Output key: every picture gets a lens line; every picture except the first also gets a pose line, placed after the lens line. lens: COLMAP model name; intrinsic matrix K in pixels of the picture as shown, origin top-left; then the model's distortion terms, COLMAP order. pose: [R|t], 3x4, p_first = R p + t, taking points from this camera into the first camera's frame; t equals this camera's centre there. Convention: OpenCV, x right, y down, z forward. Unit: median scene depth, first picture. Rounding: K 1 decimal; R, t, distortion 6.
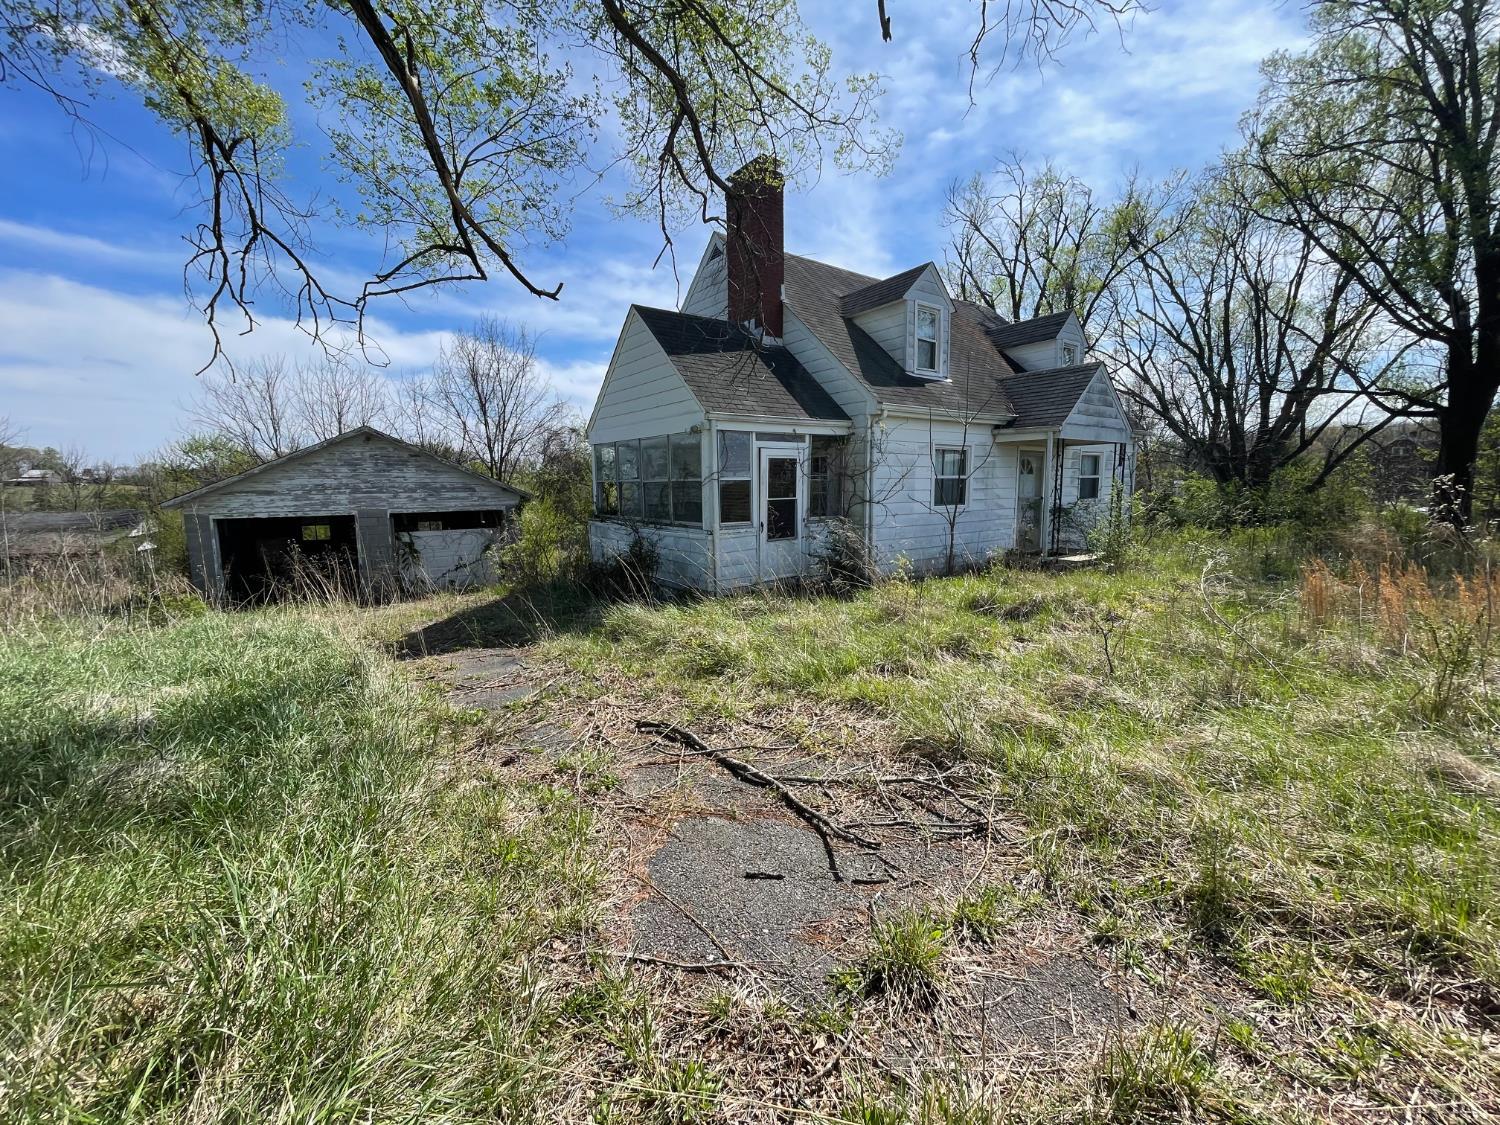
lens RADIAL K [[600.3, 0, 754.2], [0, 600.3, 559.3], [0, 0, 1]] dist [0.001392, 0.000519]
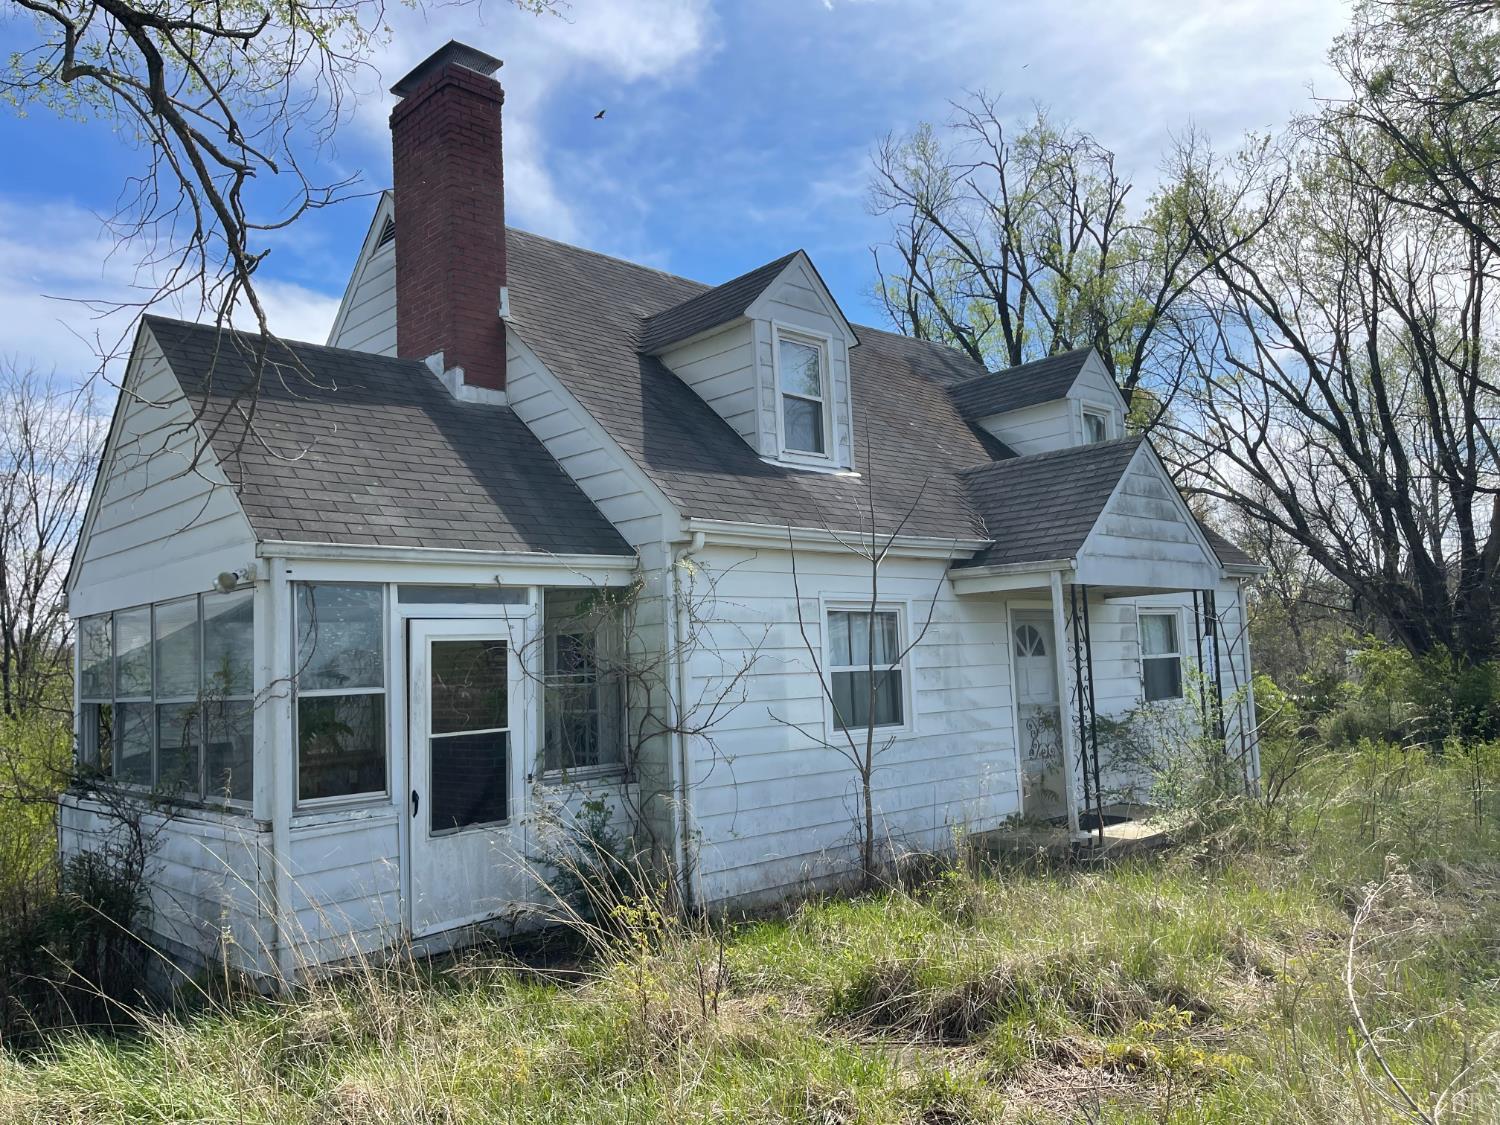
lens RADIAL K [[1137.0, 0, 749.4], [0, 1137.0, 568.4], [0, 0, 1]] dist [0.105928, -0.149461]
pose [[0.991053, -0.017725, 0.132285, 0.109904], [0.045832, 0.976069, -0.212577, -0.024312], [-0.125351, 0.216738, 0.968149, 0.111757]]
